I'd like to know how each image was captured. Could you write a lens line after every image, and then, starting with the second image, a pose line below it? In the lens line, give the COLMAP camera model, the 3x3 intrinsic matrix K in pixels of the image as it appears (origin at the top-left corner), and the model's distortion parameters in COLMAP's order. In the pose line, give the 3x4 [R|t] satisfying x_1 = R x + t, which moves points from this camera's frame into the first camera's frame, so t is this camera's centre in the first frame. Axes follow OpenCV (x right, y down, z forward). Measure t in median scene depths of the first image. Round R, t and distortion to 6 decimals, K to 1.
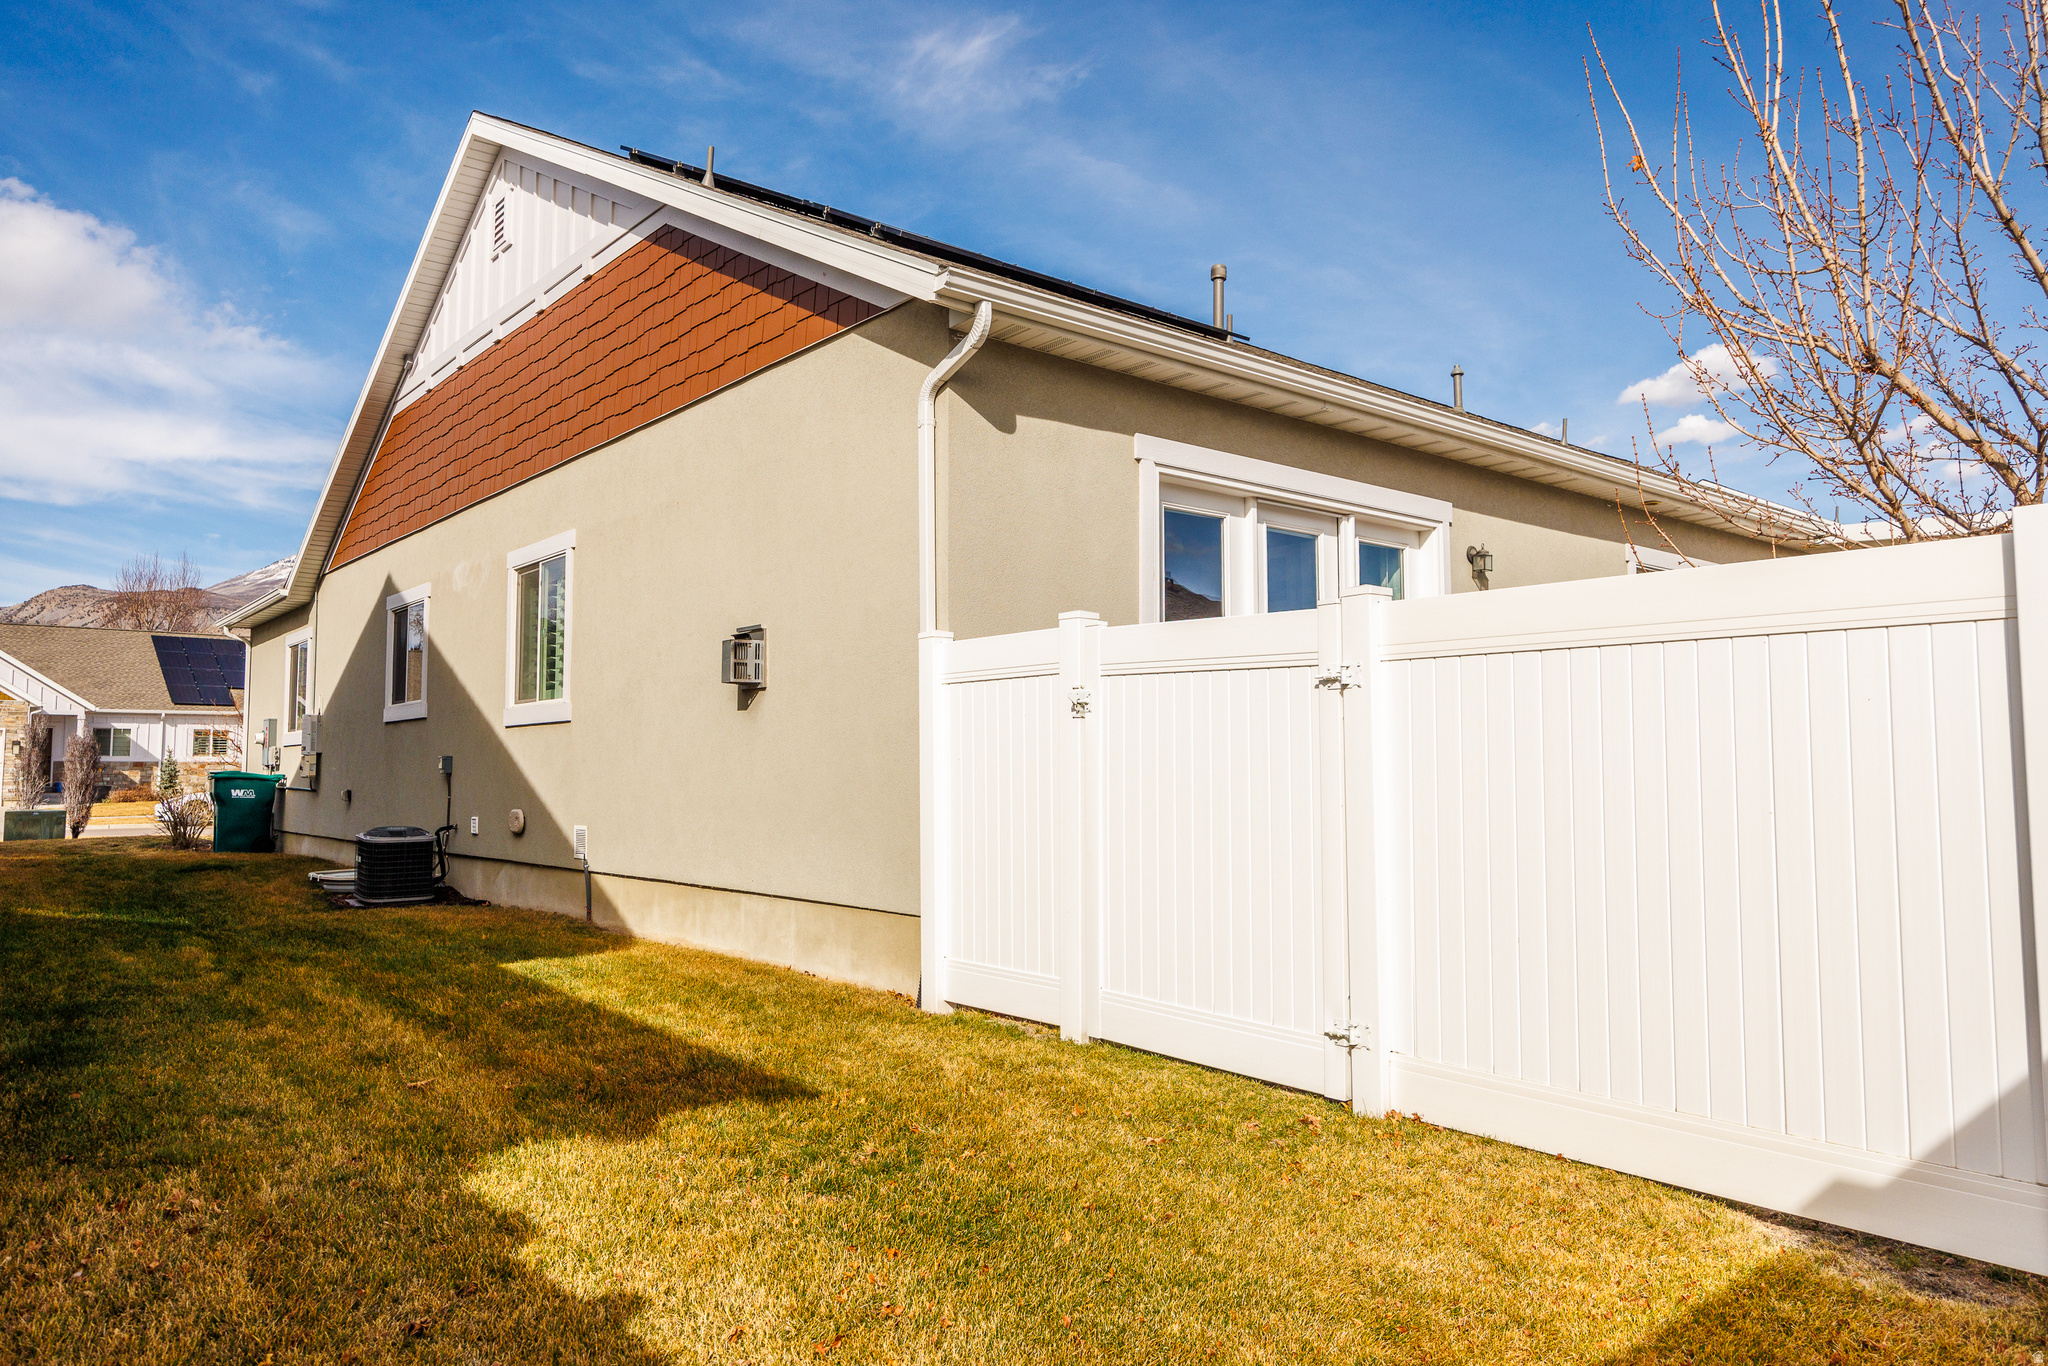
lens RADIAL K [[1350.6, 0, 1027.2], [0, 1350.6, 681.7], [0, 0, 1]] dist [-0.001983, -0.000315]
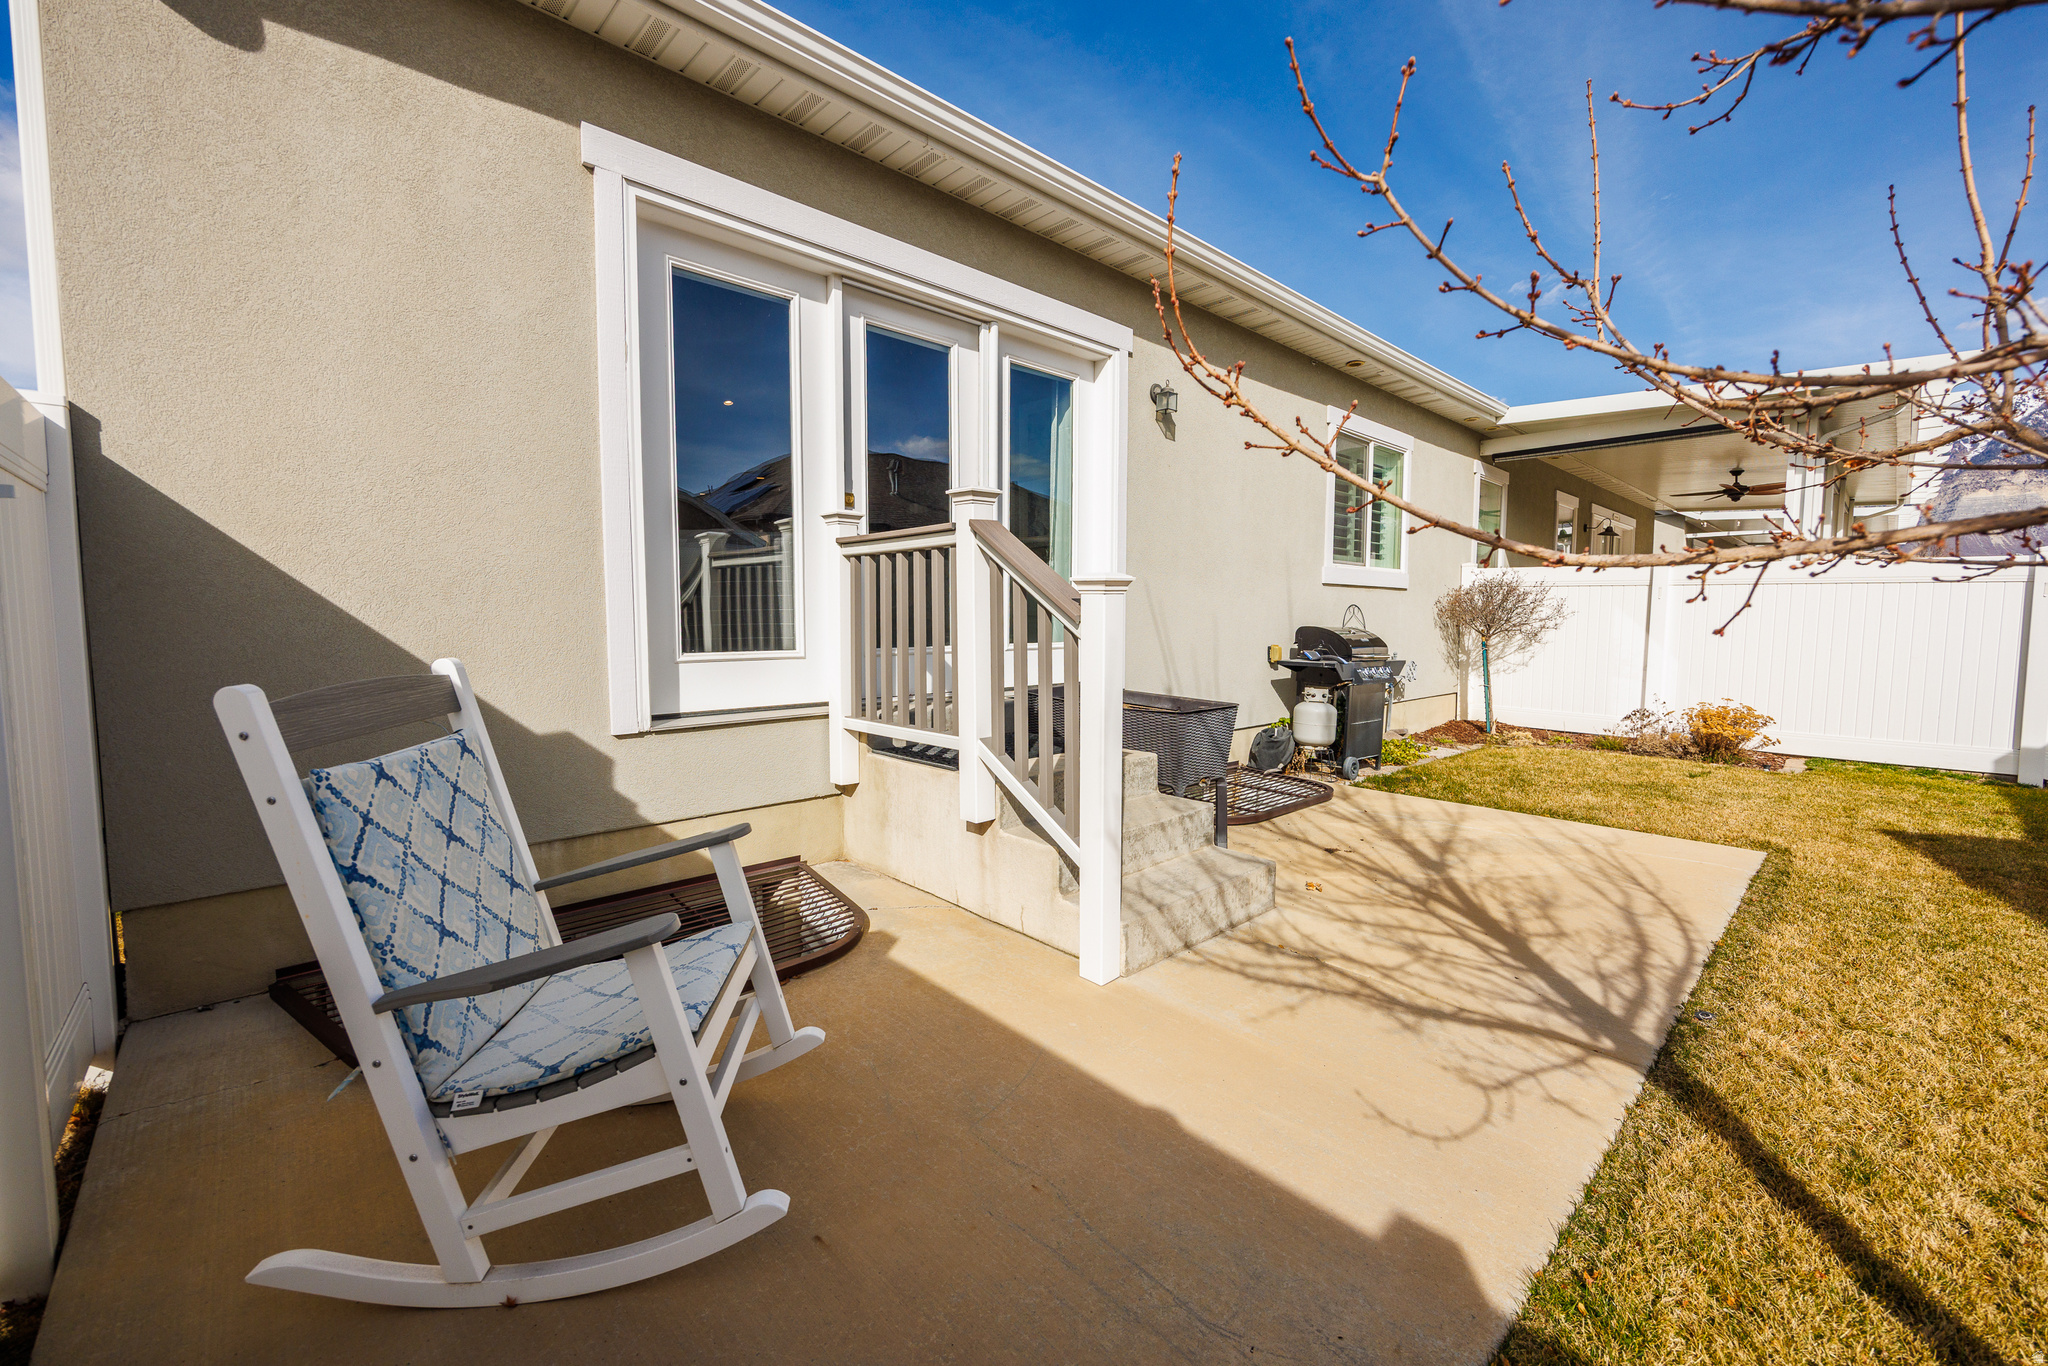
lens RADIAL K [[834.2, 0, 1024.0], [0, 834.2, 669.9], [0, 0, 1]] dist [-0.000312, -0.000148]
pose [[0.997816, -0.000475, 0.066048, 0.236504], [-0.008069, 0.991608, 0.129028, 0.019036], [-0.065555, -0.129279, 0.989439, 0.502242]]
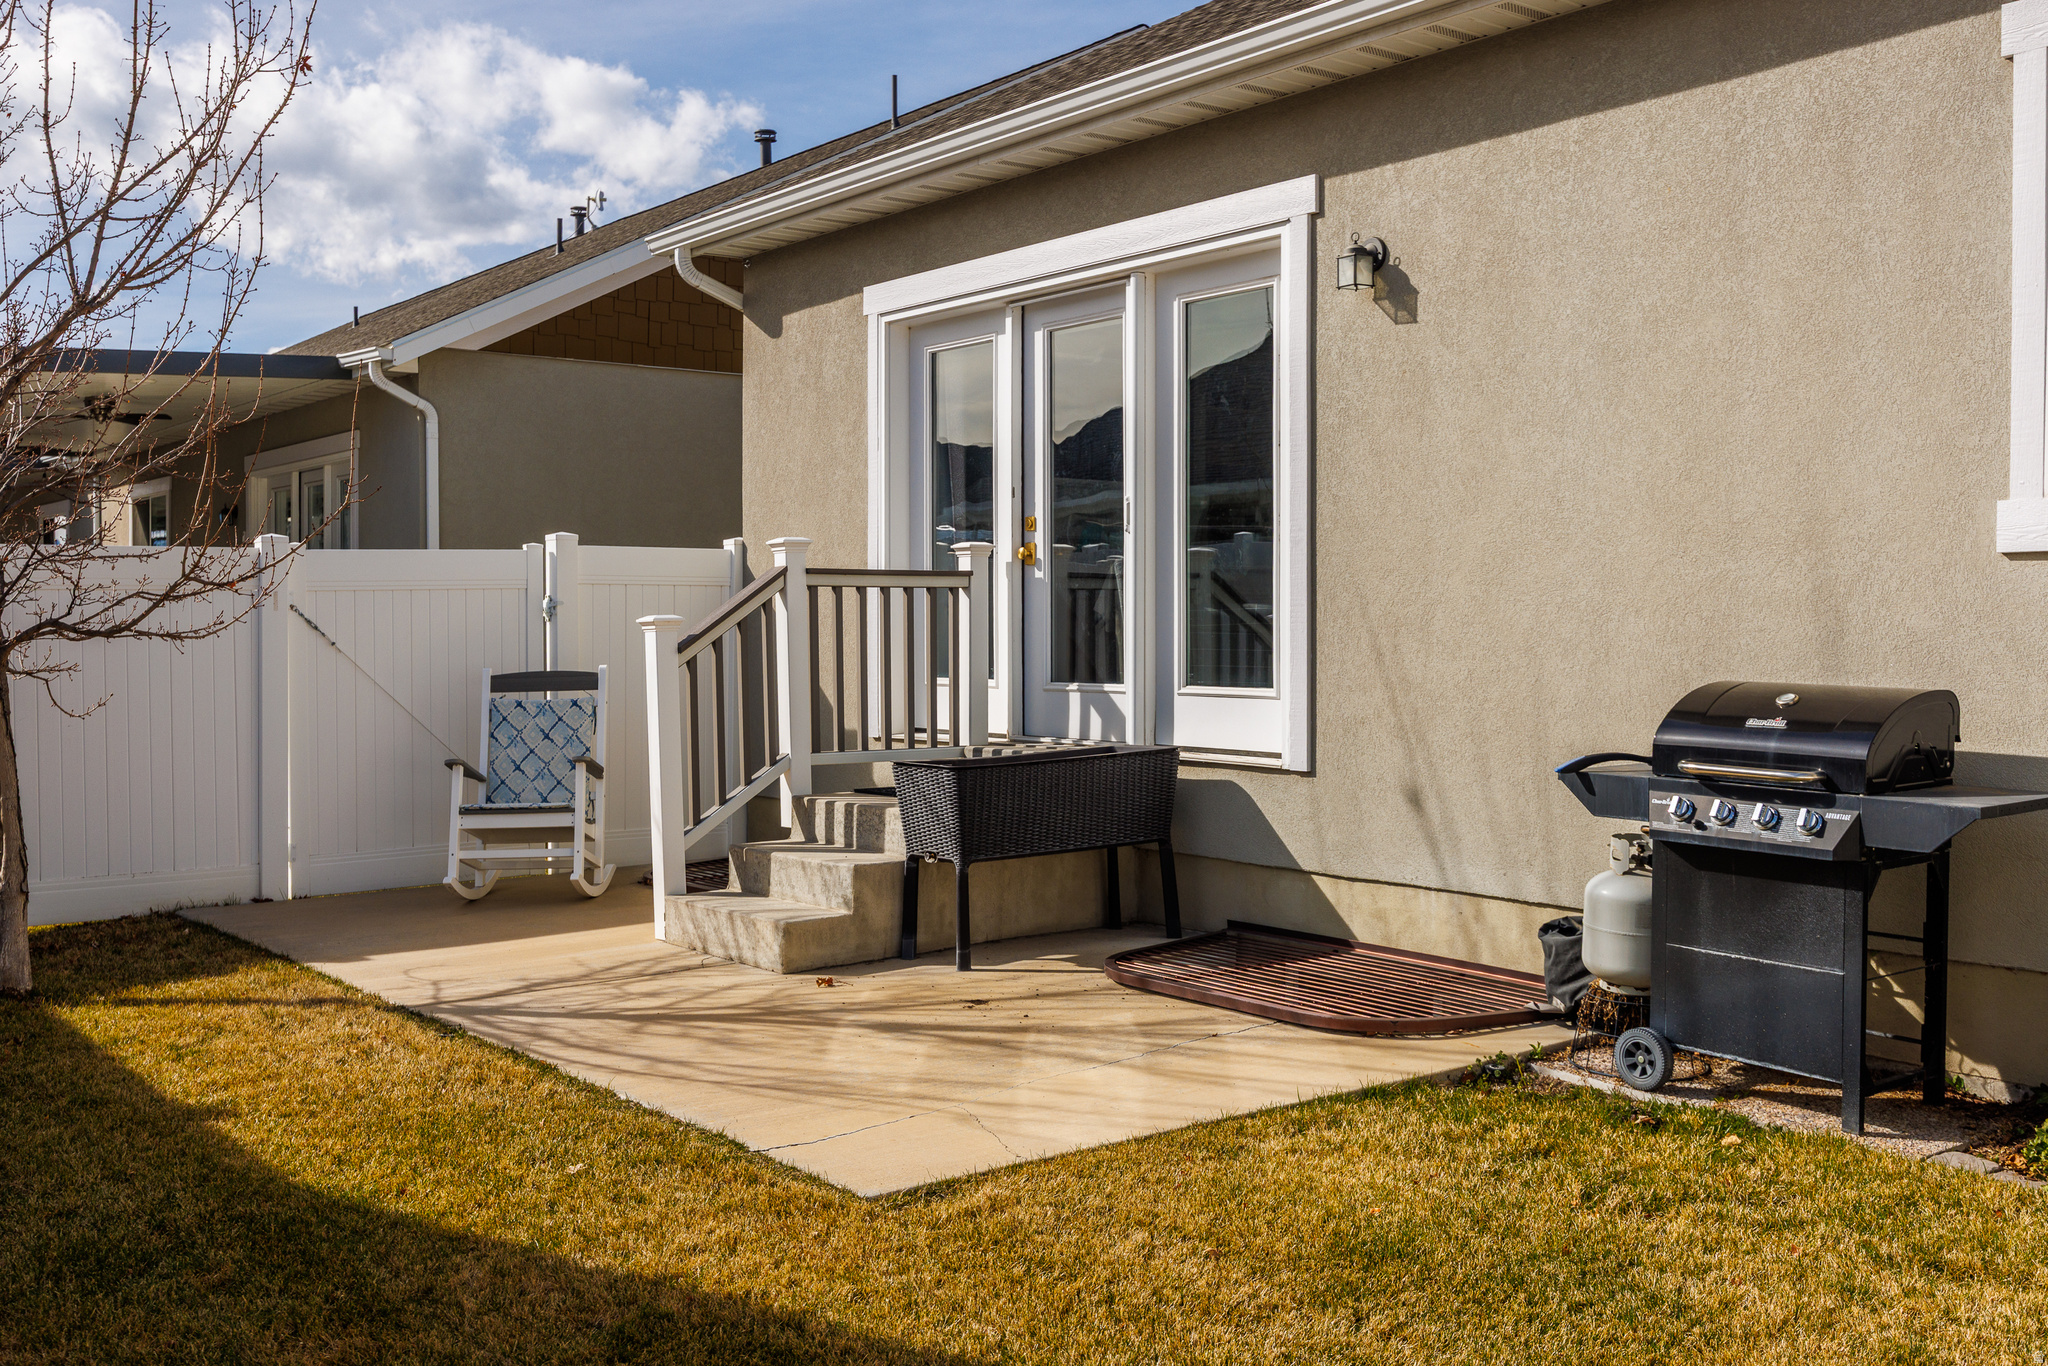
lens RADIAL K [[2008.7, 0, 1011.8], [0, 2008.7, 681.8], [0, 0, 1]] dist [0.008147, 0.003656]
pose [[-0.050562, 0.026094, -0.998380, 1.255971], [0.066818, 0.997507, 0.022687, 0.044810], [0.996483, -0.065563, -0.052179, 1.031724]]
